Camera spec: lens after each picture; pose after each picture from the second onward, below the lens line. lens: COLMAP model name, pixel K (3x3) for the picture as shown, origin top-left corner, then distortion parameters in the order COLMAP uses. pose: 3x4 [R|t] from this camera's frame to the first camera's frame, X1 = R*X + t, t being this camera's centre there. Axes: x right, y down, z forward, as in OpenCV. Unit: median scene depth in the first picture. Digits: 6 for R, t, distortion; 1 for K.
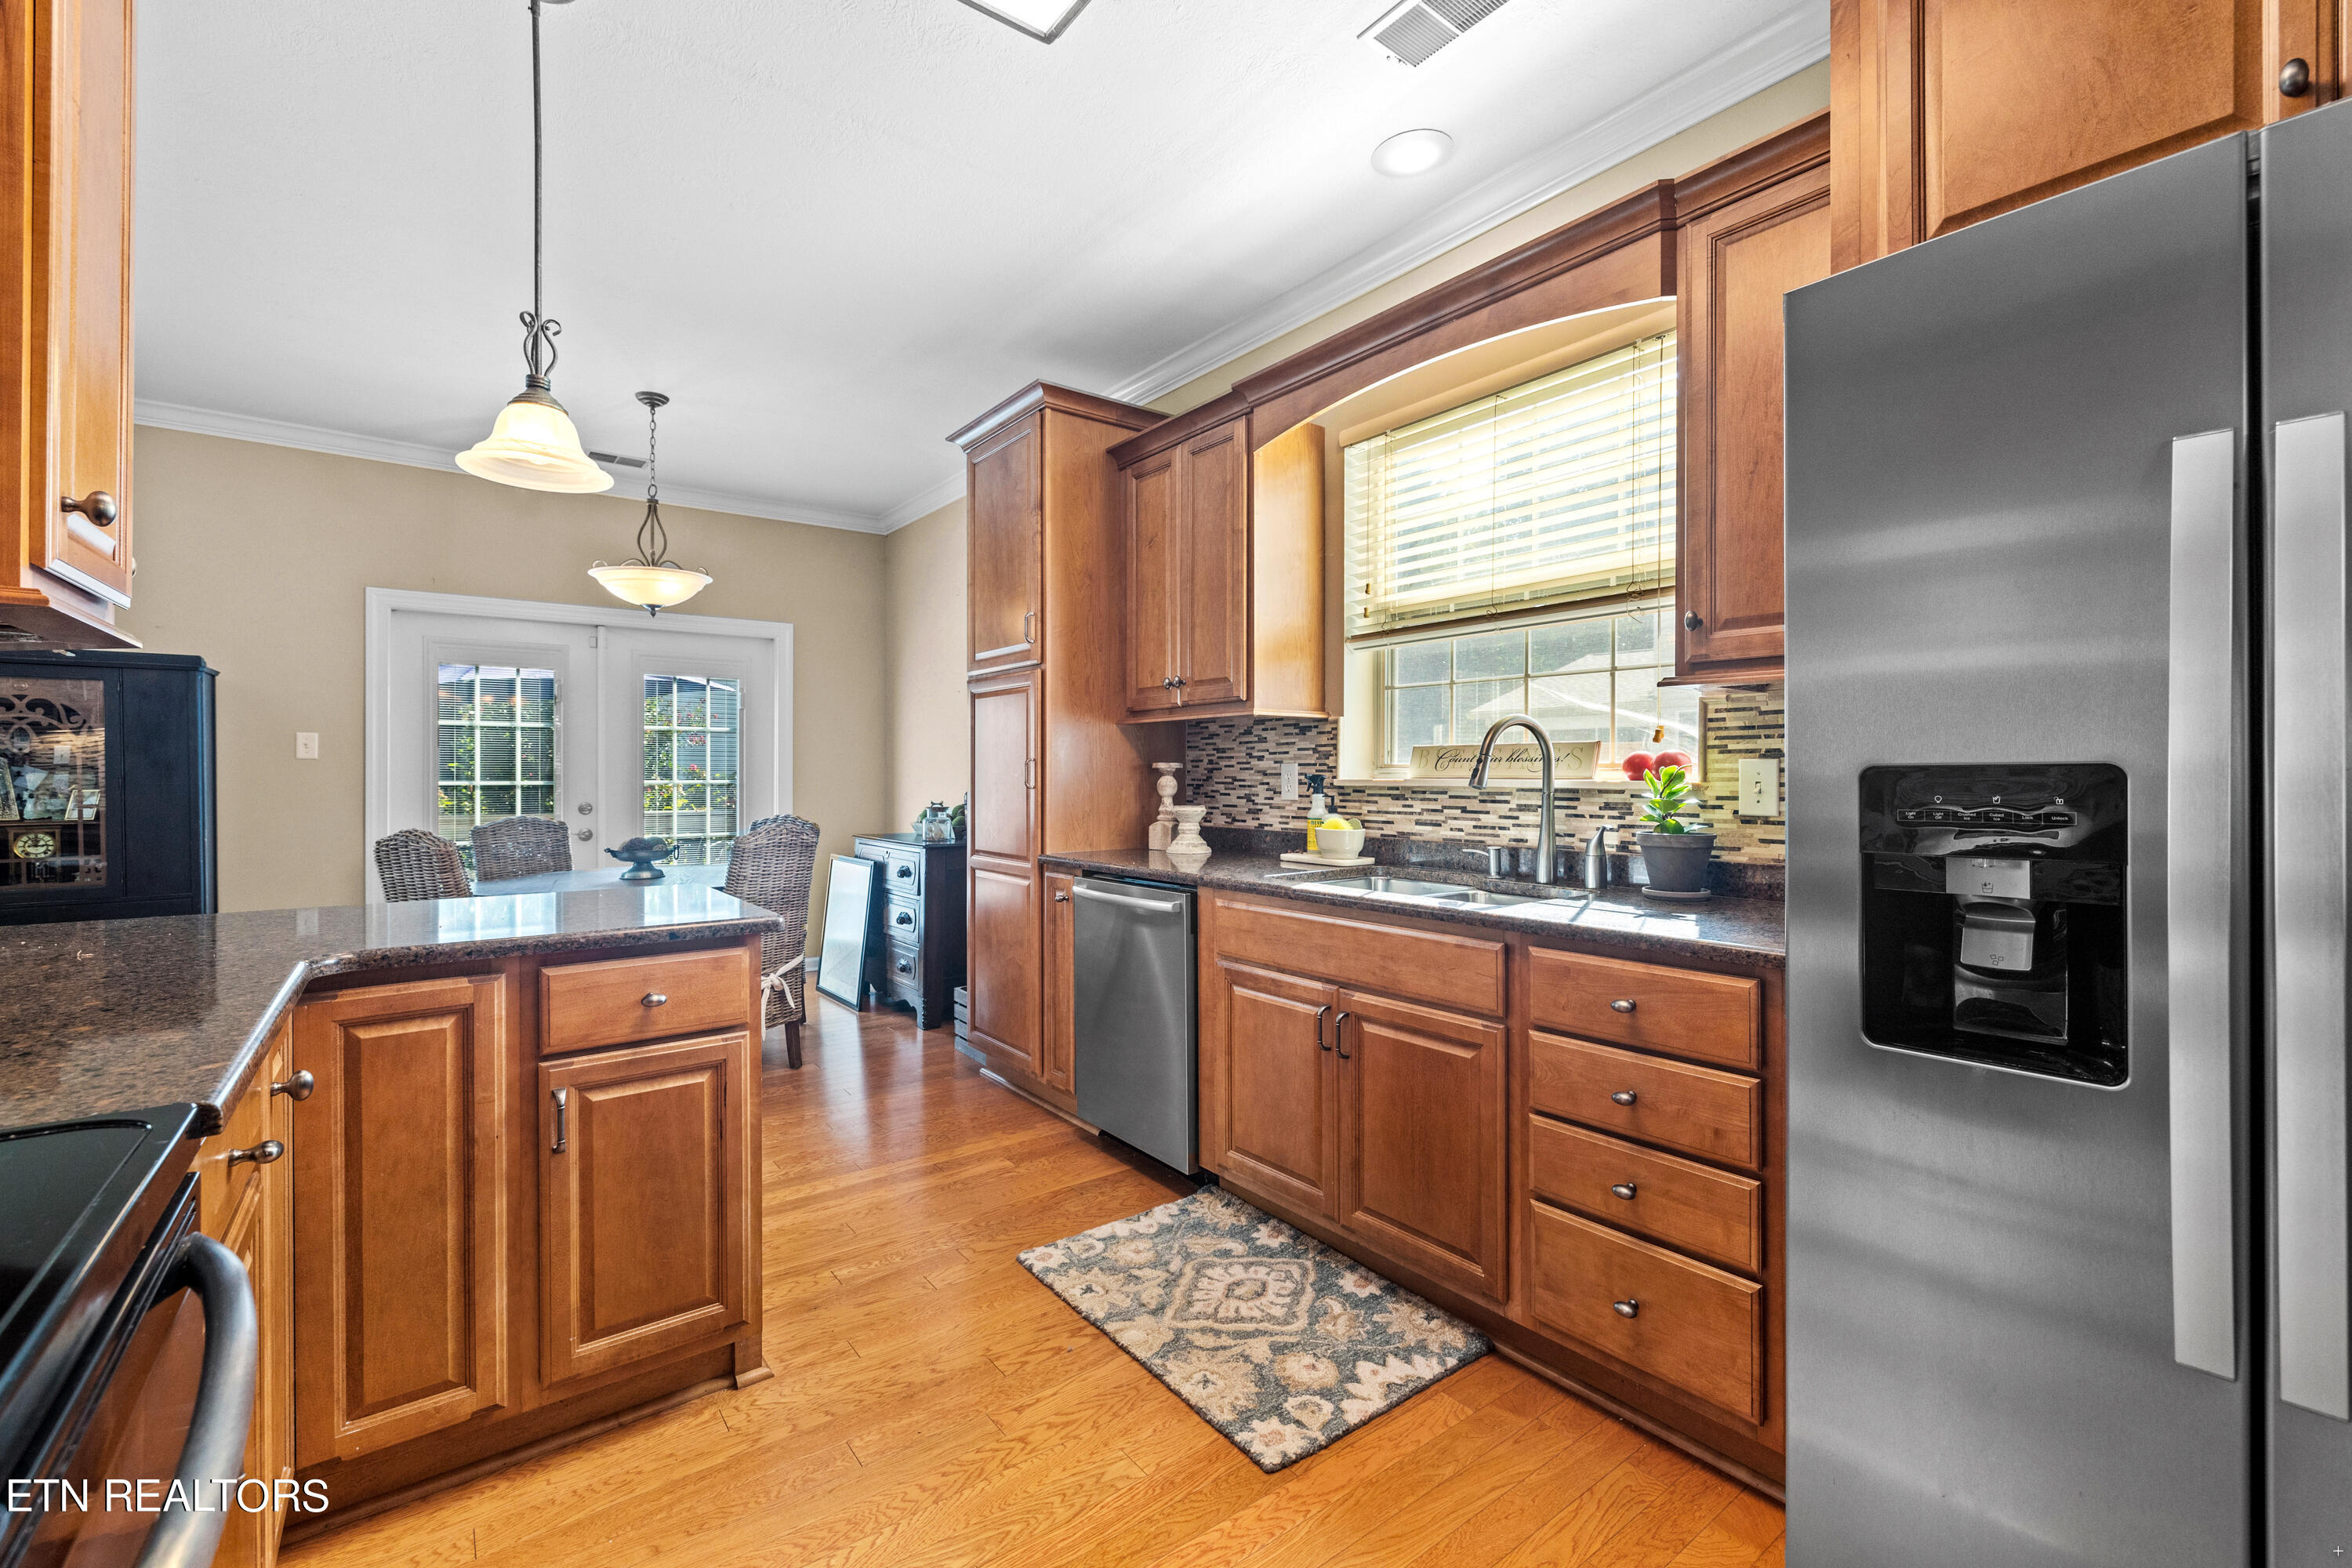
lens RADIAL K [[987.2, 0, 1173.1], [0, 987.2, 774.9], [0, 0, 1]] dist [0.002738, 0.000164]
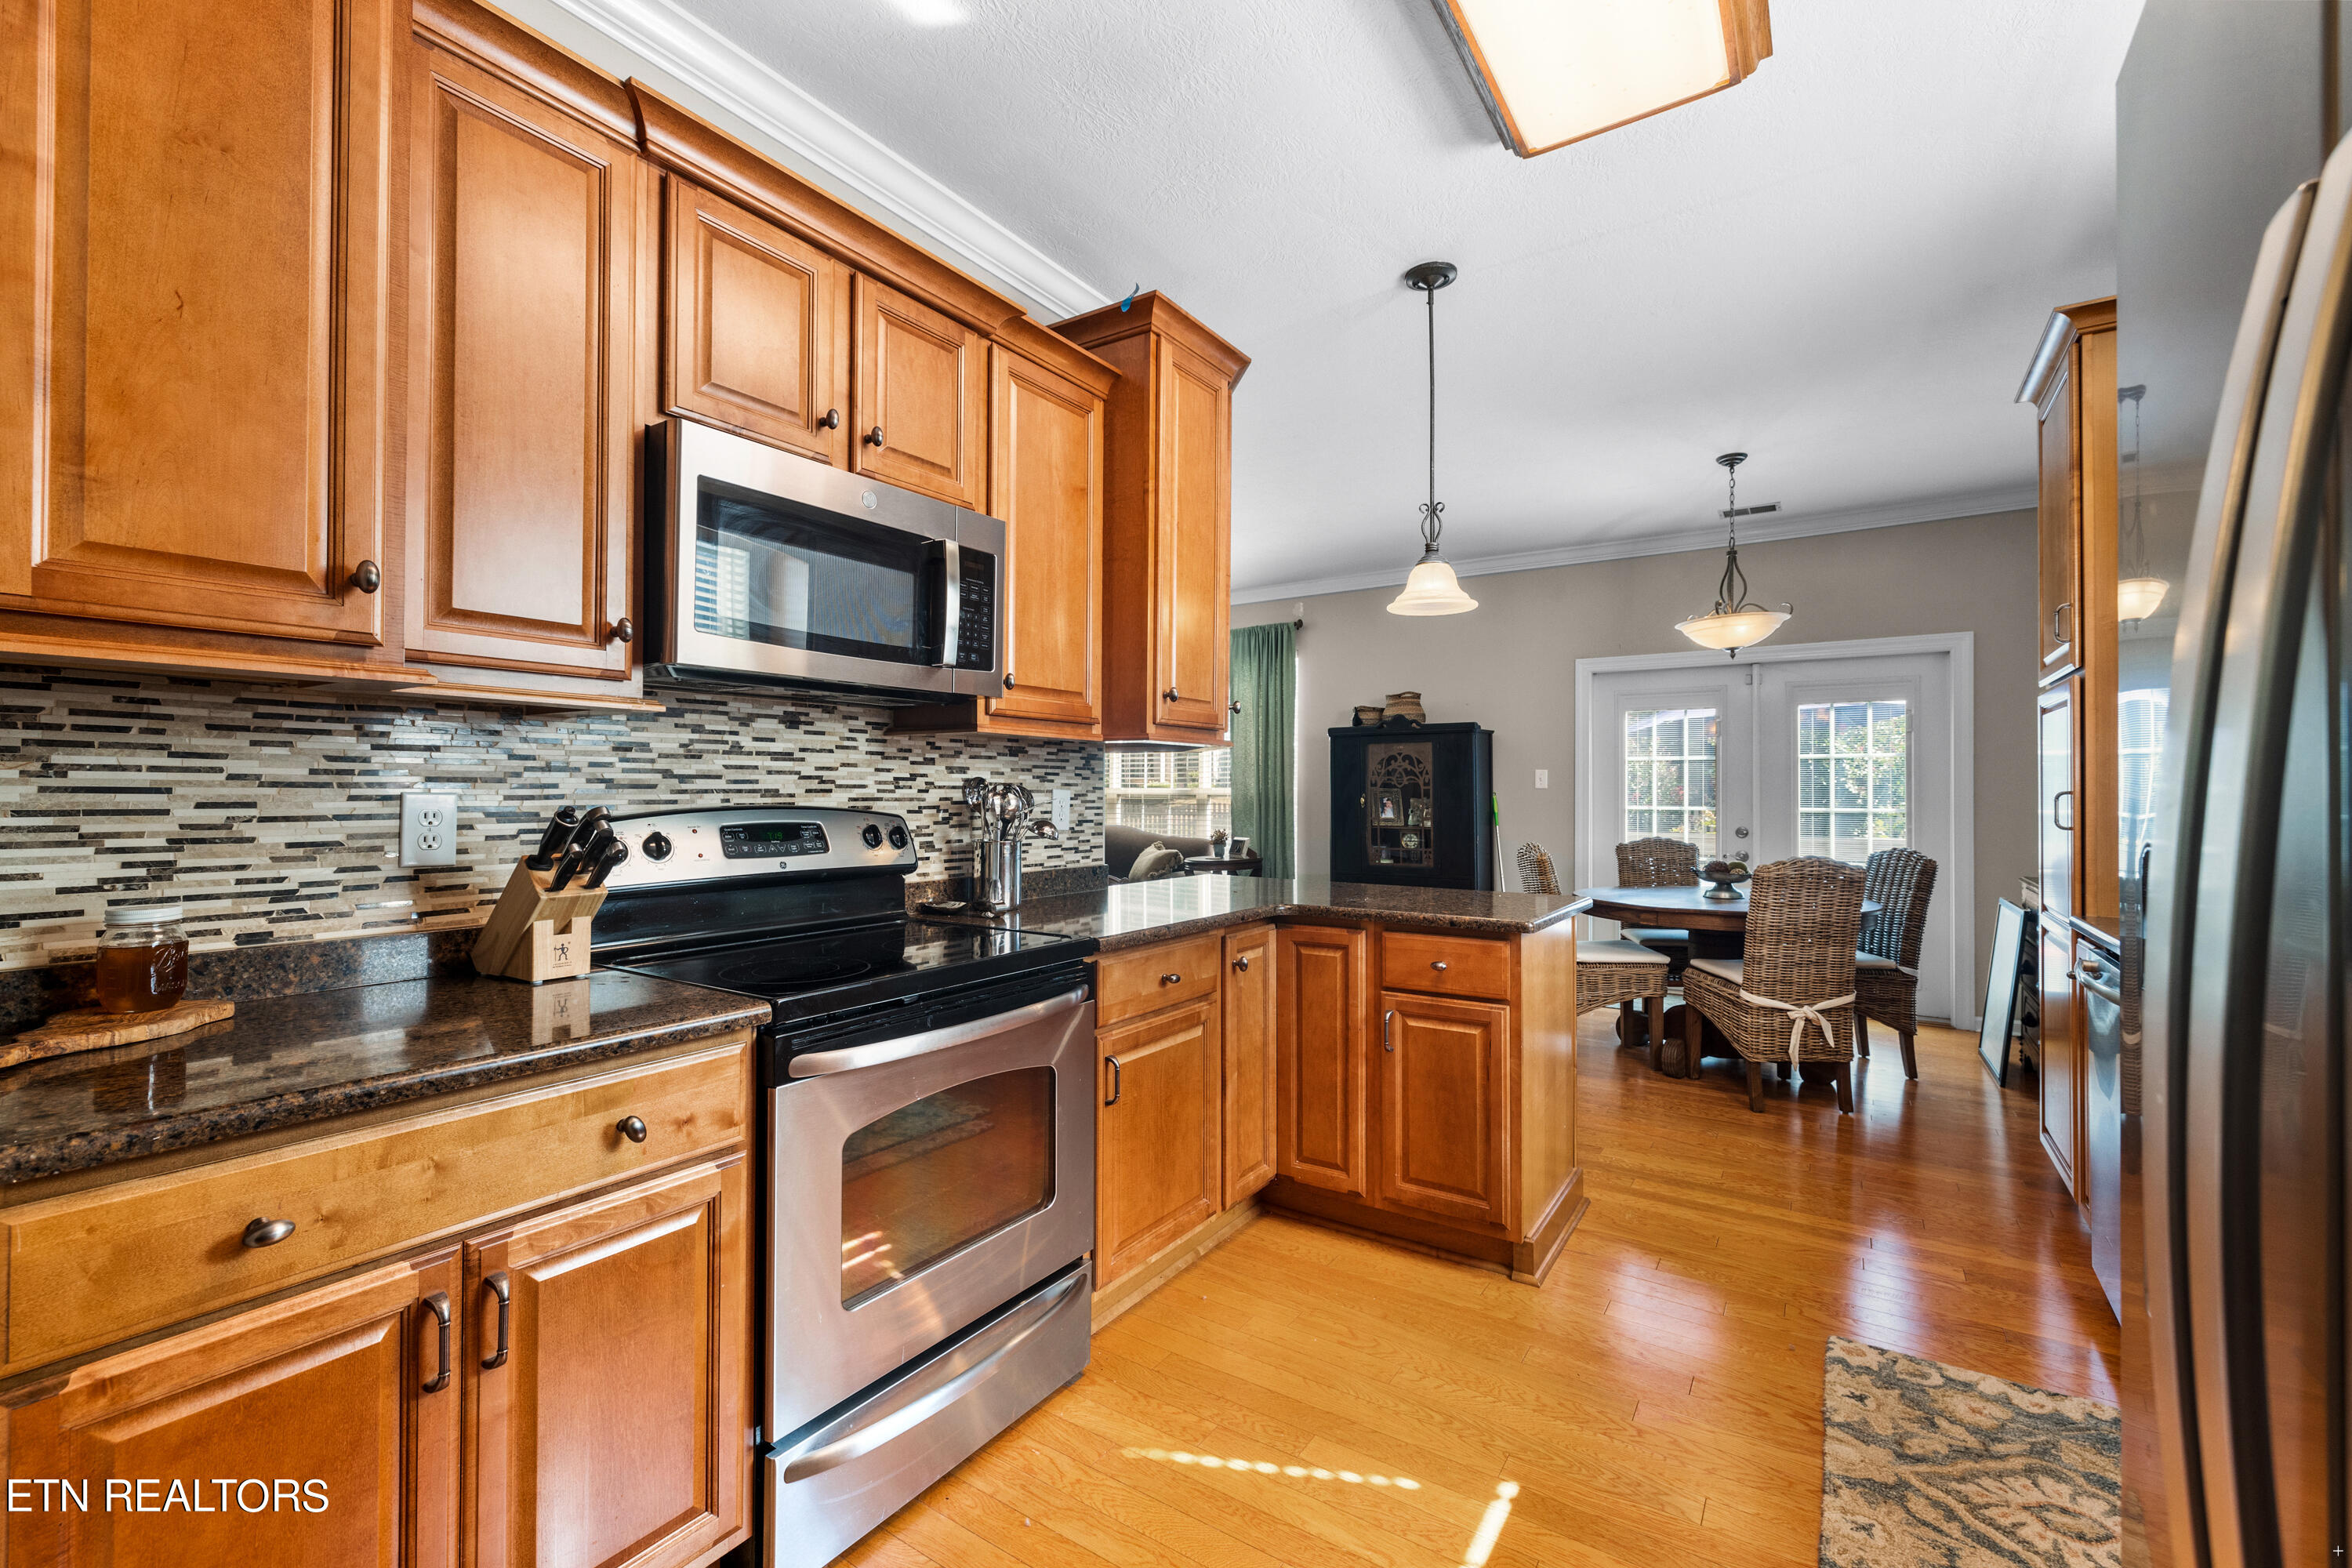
lens RADIAL K [[982.4, 0, 1174.1], [0, 982.4, 780.8], [0, 0, 1]] dist [-0.001184, -0.000316]
pose [[0.324548, -0.008262, -0.945833, 0.510979], [-0.005599, 0.999928, -0.010655, -0.018222], [0.945853, 0.008754, 0.324478, 0.118435]]
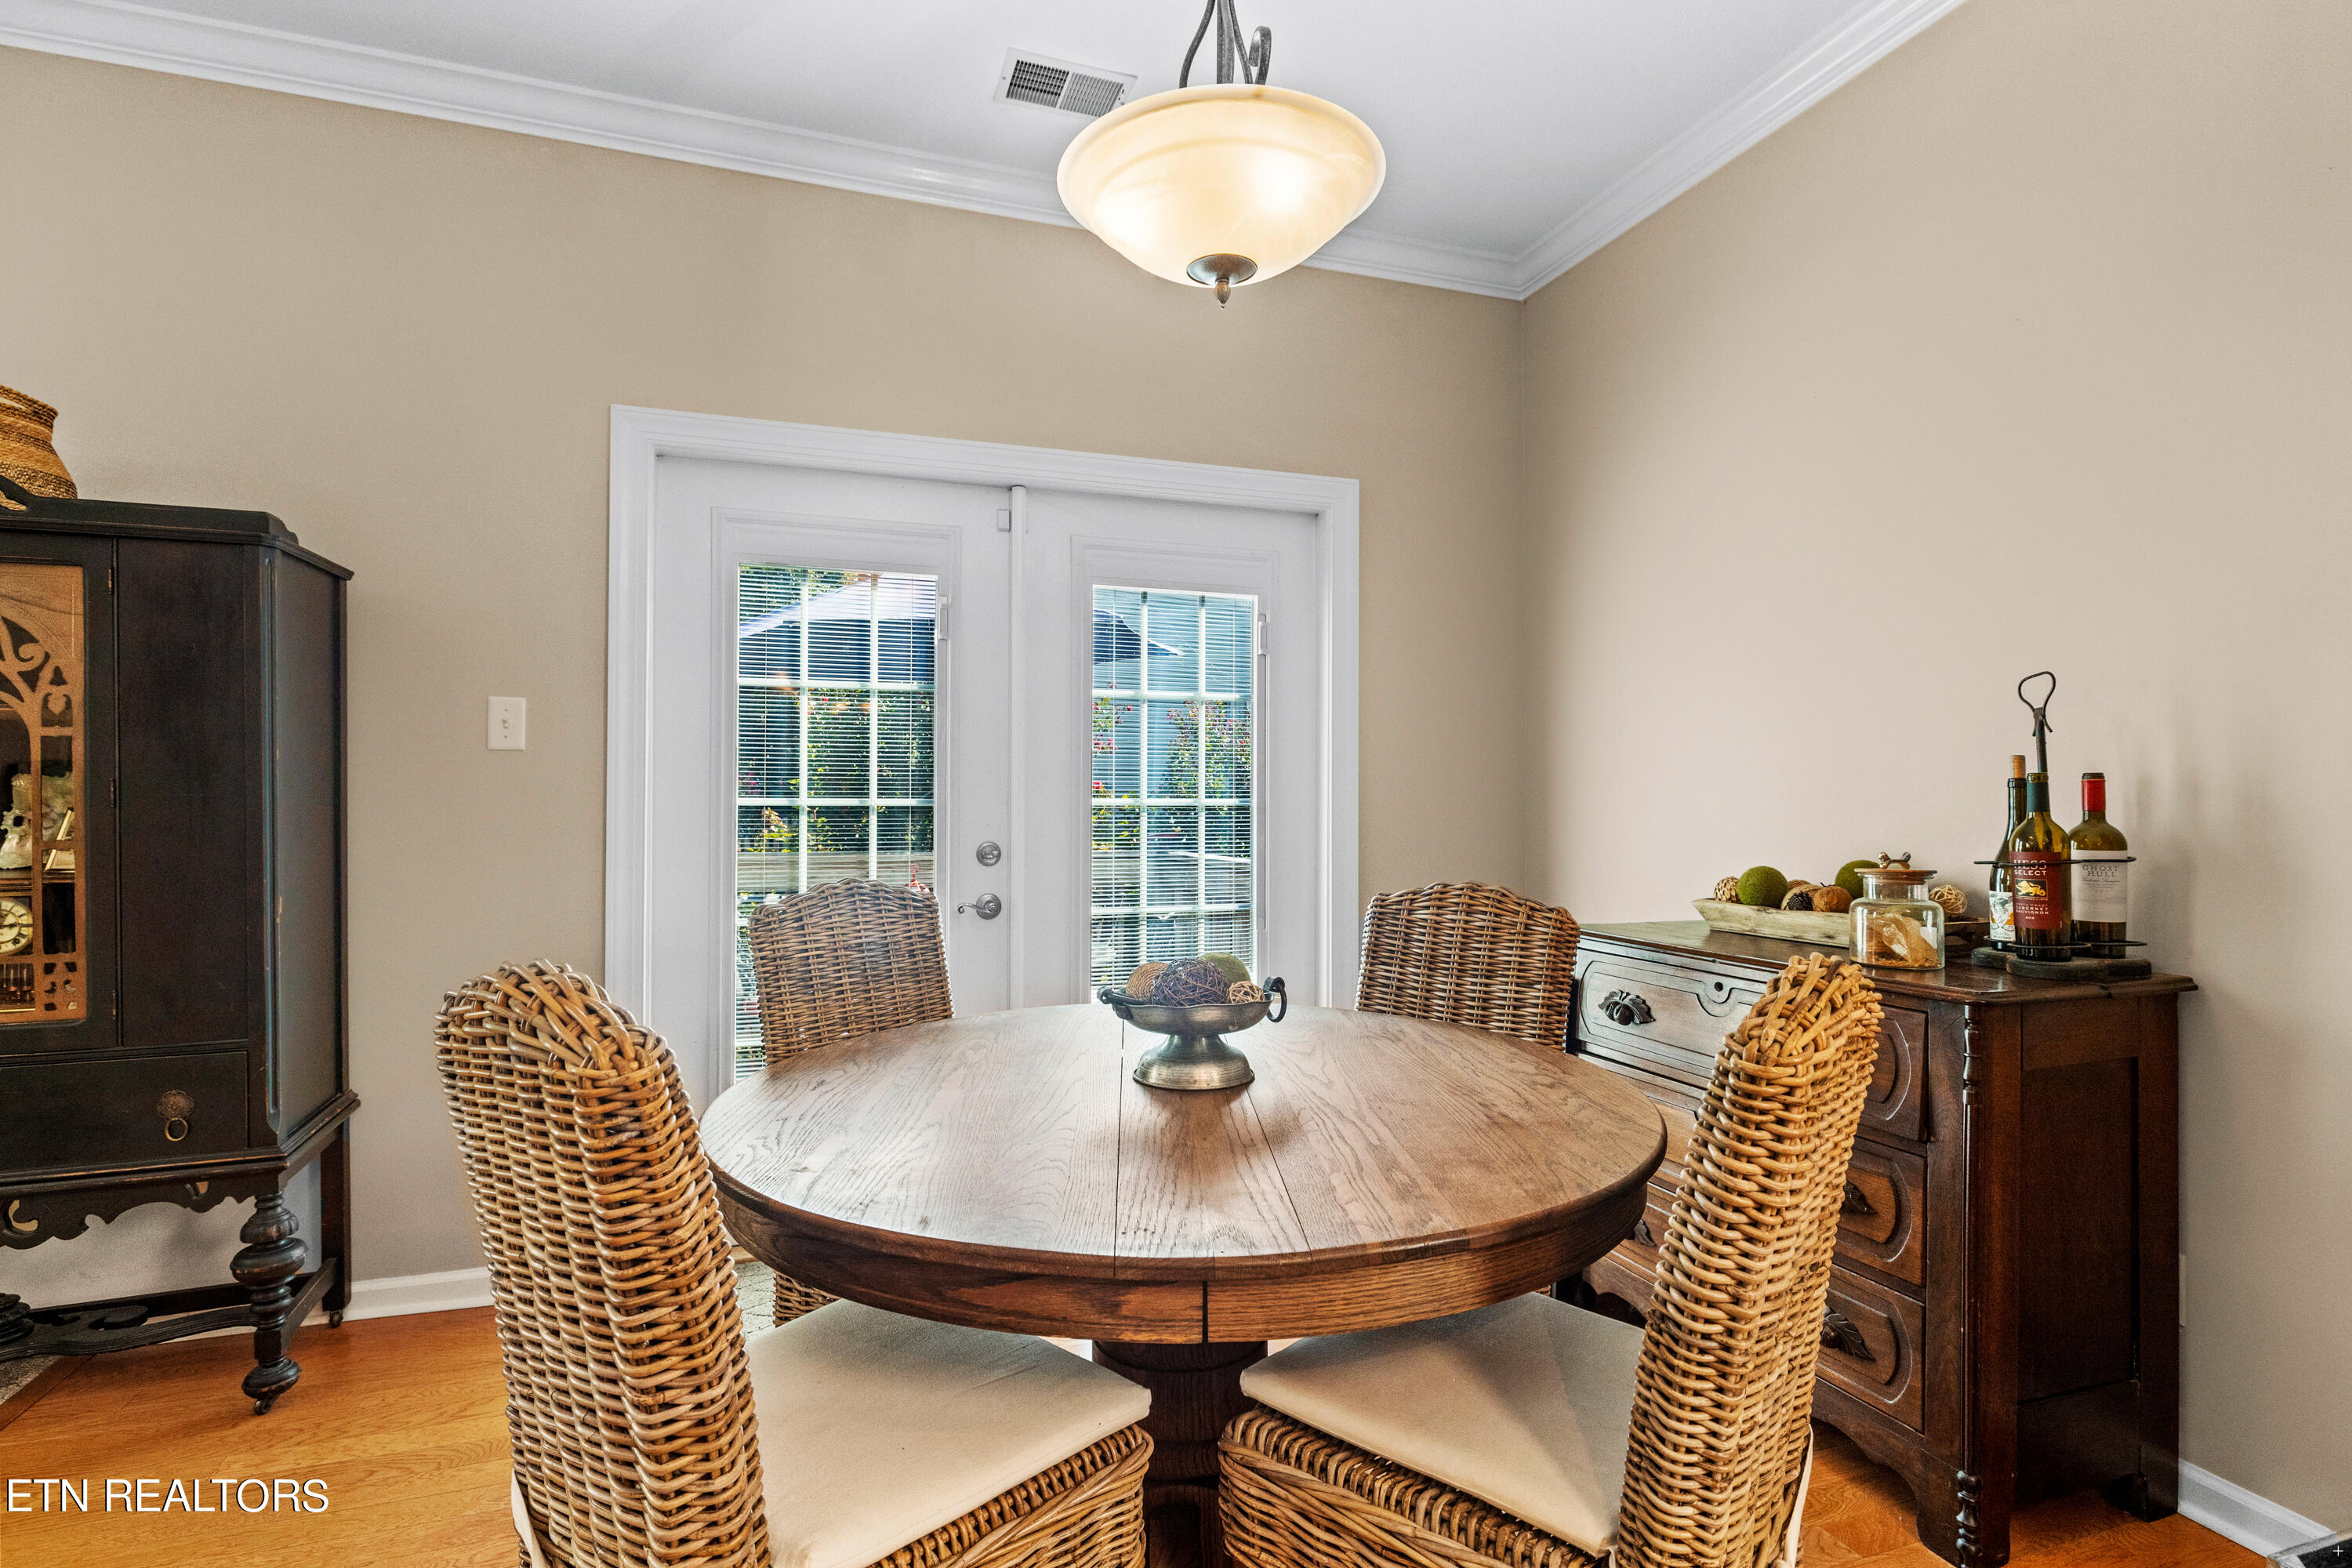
lens RADIAL K [[1119.9, 0, 1175.6], [0, 1119.9, 794.2], [0, 0, 1]] dist [-0.000293, -0.000171]
pose [[0.949824, 0.001174, -0.312782, -0.731236], [-0.003242, 0.999976, -0.006091, 0.015601], [0.312767, 0.006800, 0.949805, 1.096586]]
